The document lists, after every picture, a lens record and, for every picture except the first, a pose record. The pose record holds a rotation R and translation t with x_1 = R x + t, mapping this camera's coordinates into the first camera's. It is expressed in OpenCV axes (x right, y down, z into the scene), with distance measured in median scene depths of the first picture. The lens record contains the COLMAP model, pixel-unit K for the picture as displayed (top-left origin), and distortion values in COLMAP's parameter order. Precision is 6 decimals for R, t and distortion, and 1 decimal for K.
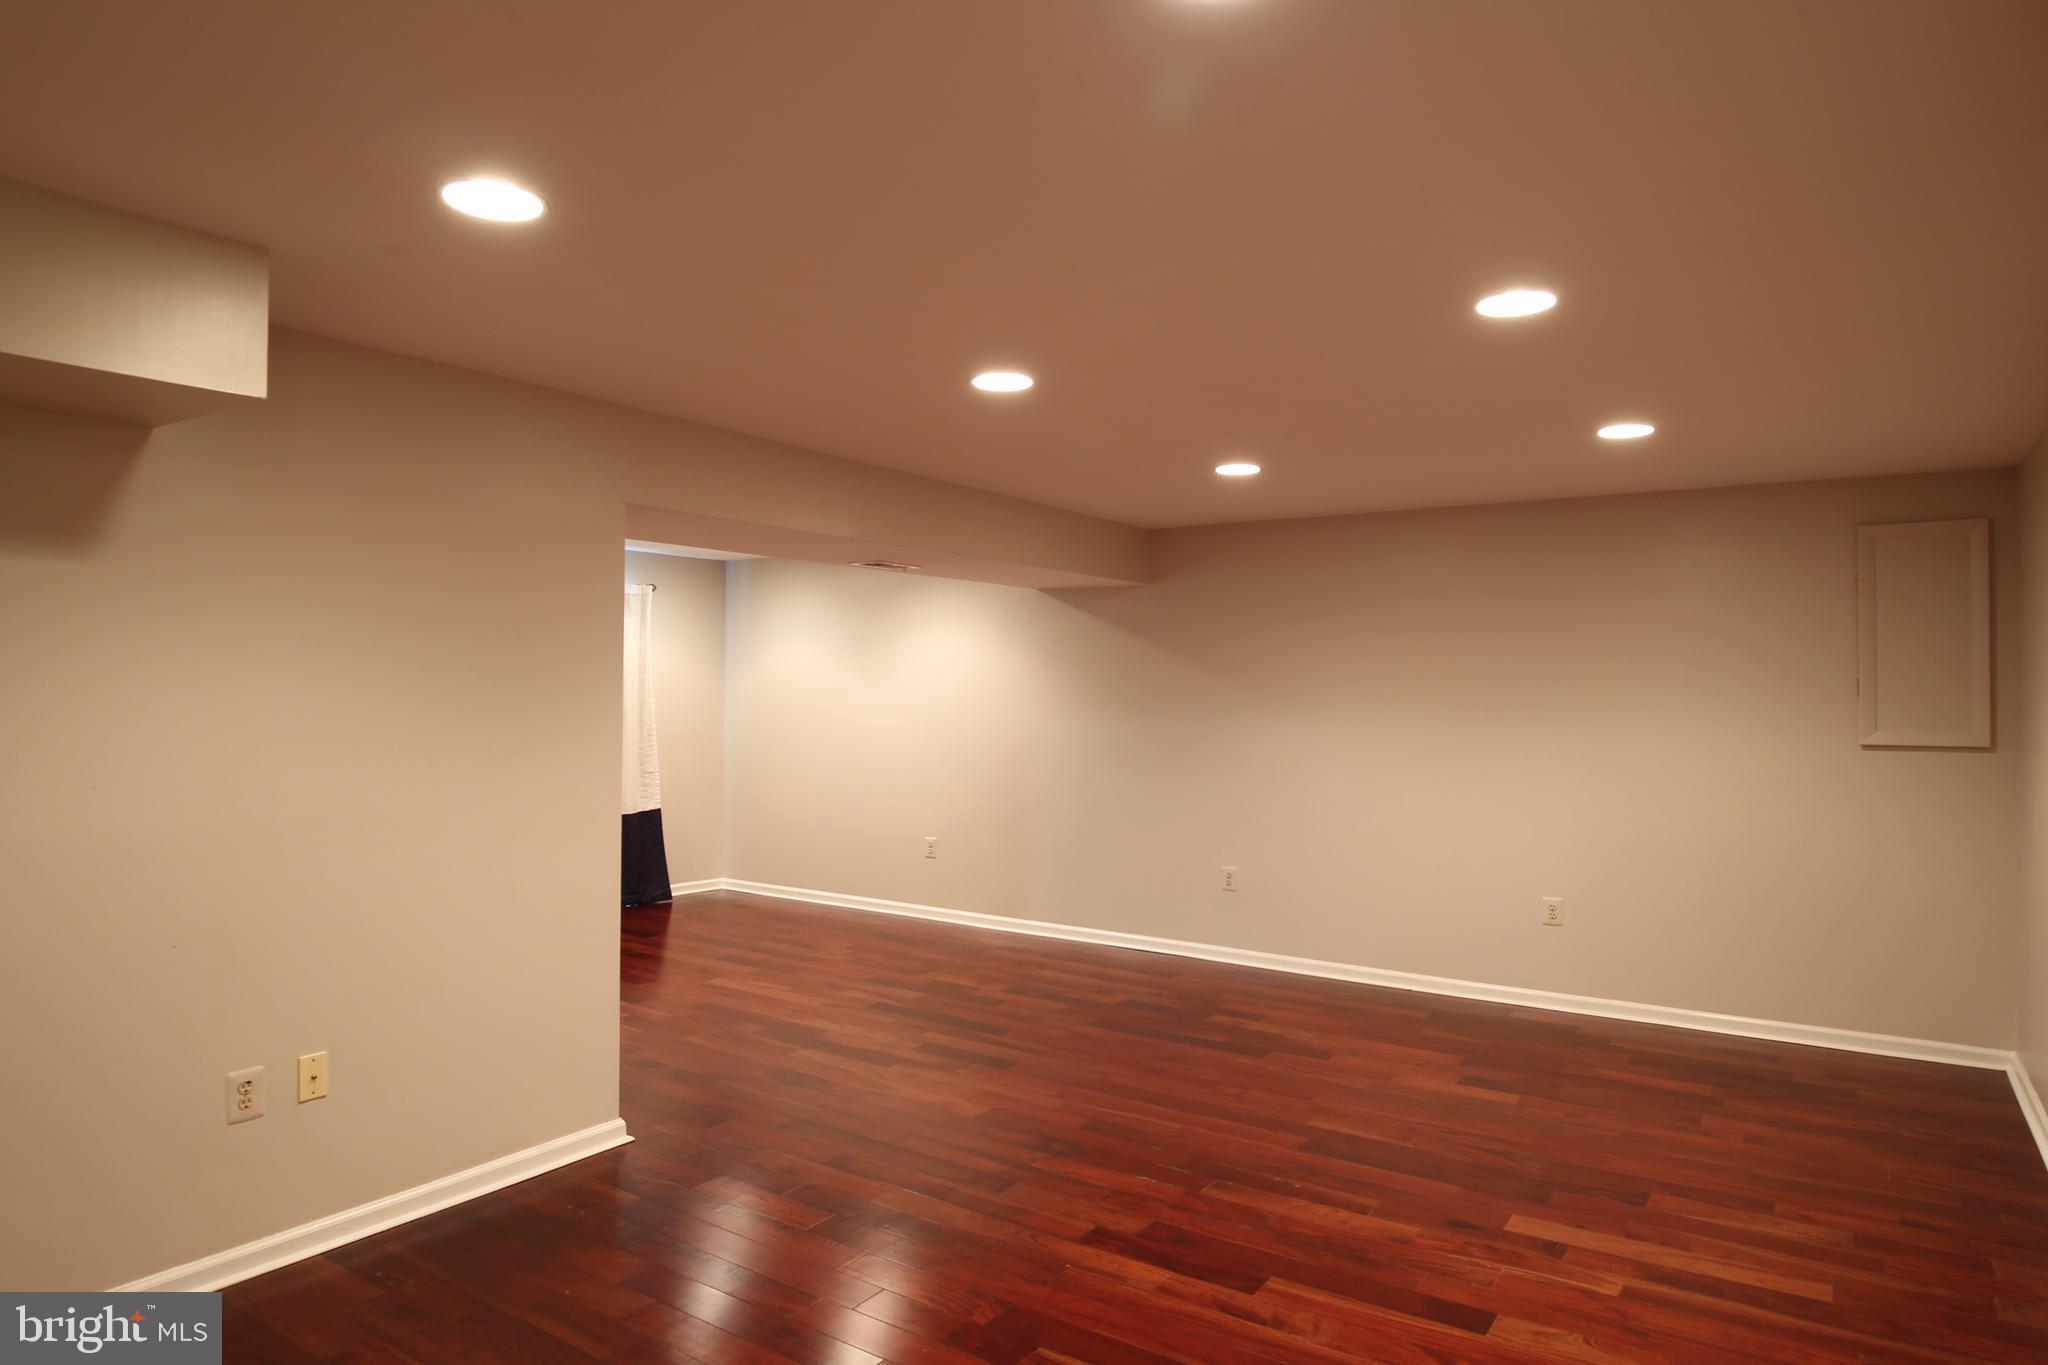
lens RADIAL K [[1213.4, 0, 1028.3], [0, 1213.4, 676.9], [0, 0, 1]] dist [-0.034536, 0.000799]
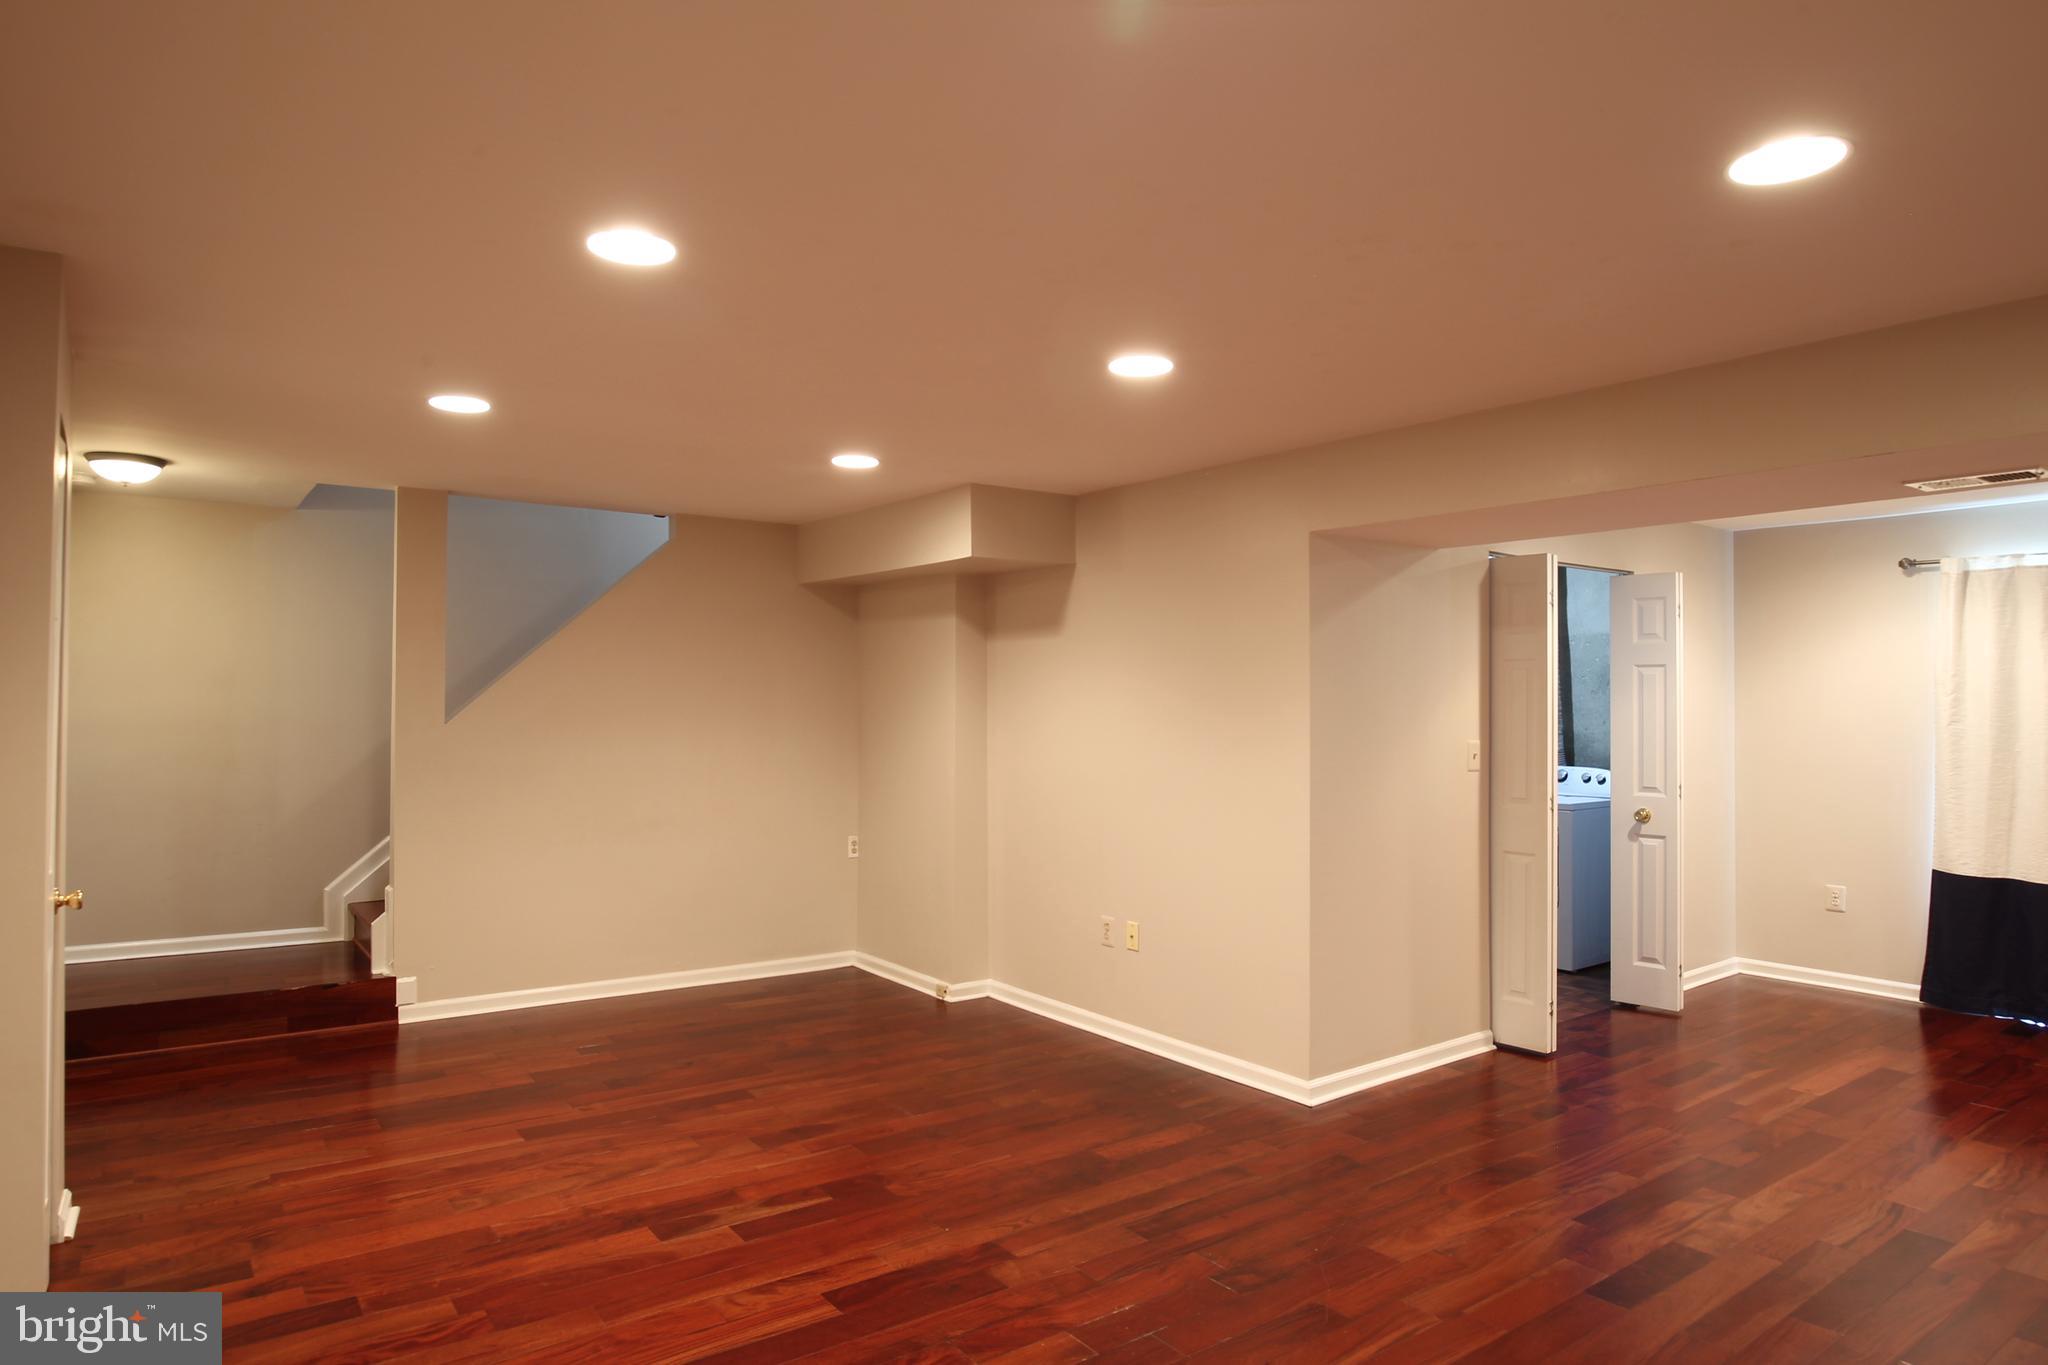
lens RADIAL K [[1231.5, 0, 1022.2], [0, 1231.5, 672.1], [0, 0, 1]] dist [-0.032791, 0.002756]
pose [[-0.336026, -0.028100, -0.941433, 0.892951], [0.003566, 0.999510, -0.031106, 0.022022], [0.941846, -0.013809, -0.335761, 1.218724]]
